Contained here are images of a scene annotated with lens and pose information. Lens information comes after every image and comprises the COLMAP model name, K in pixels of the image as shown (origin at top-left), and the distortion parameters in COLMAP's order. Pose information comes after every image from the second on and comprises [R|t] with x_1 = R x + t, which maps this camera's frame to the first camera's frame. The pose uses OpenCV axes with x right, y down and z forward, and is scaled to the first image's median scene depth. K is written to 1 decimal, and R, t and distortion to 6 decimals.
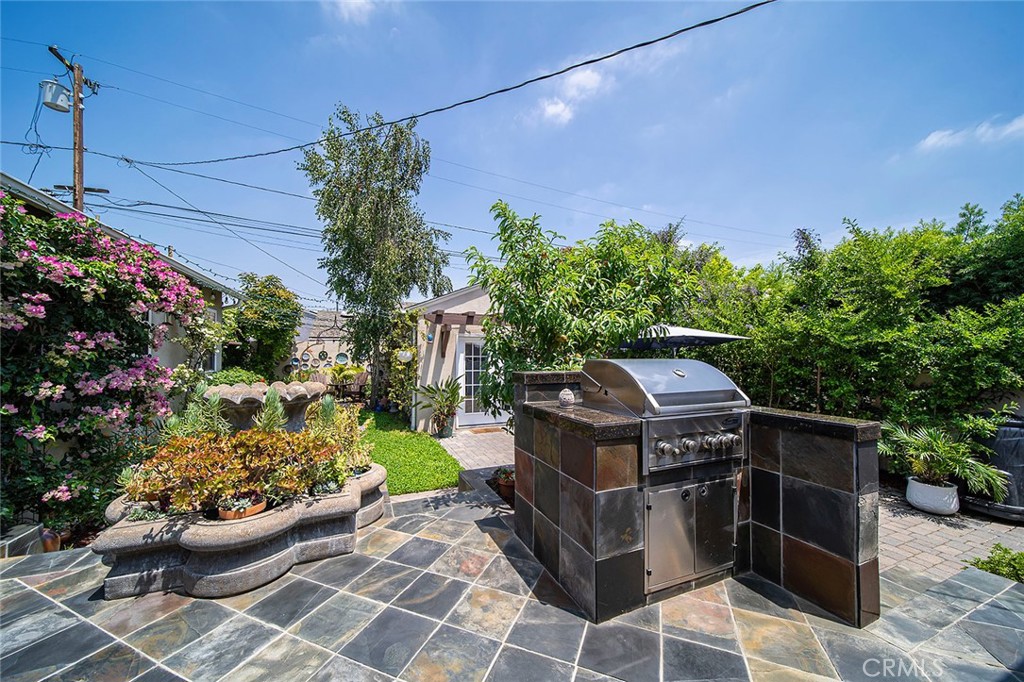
lens RADIAL K [[363.3, 0, 498.6], [0, 363.3, 351.4], [0, 0, 1]] dist [0.005958, -0.001080]
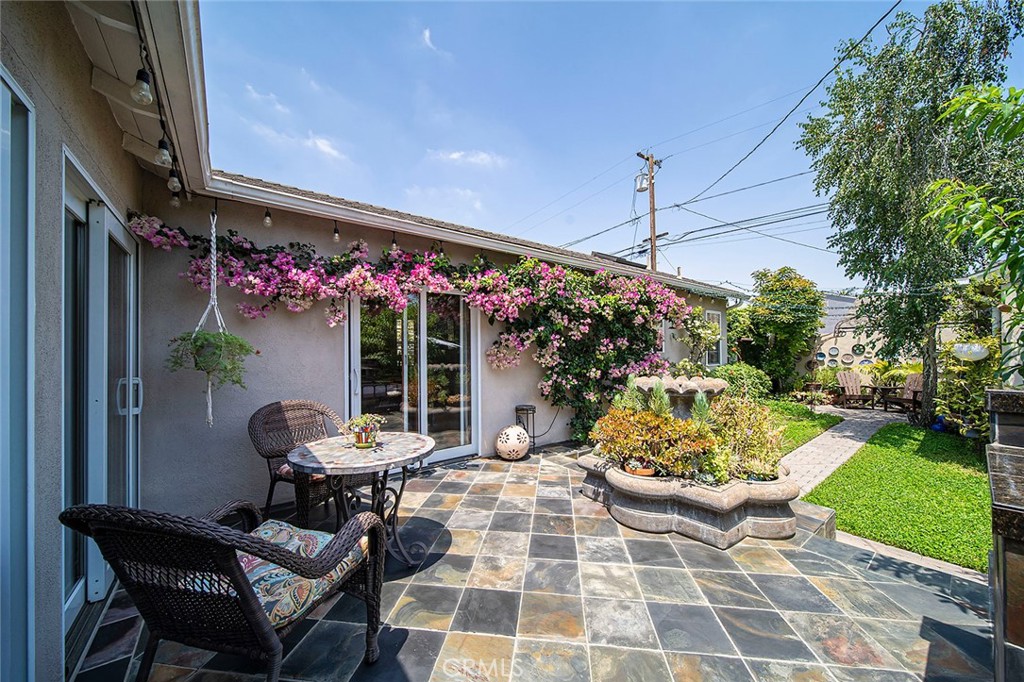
lens RADIAL K [[363.3, 0, 515.5], [0, 363.3, 349.4], [0, 0, 1]] dist [0.005958, -0.001080]
pose [[0.286047, -0.007118, -0.958189, 0.313110], [0.019181, 0.999815, -0.001701, -0.011029], [0.958024, -0.017892, 0.286131, 0.128972]]
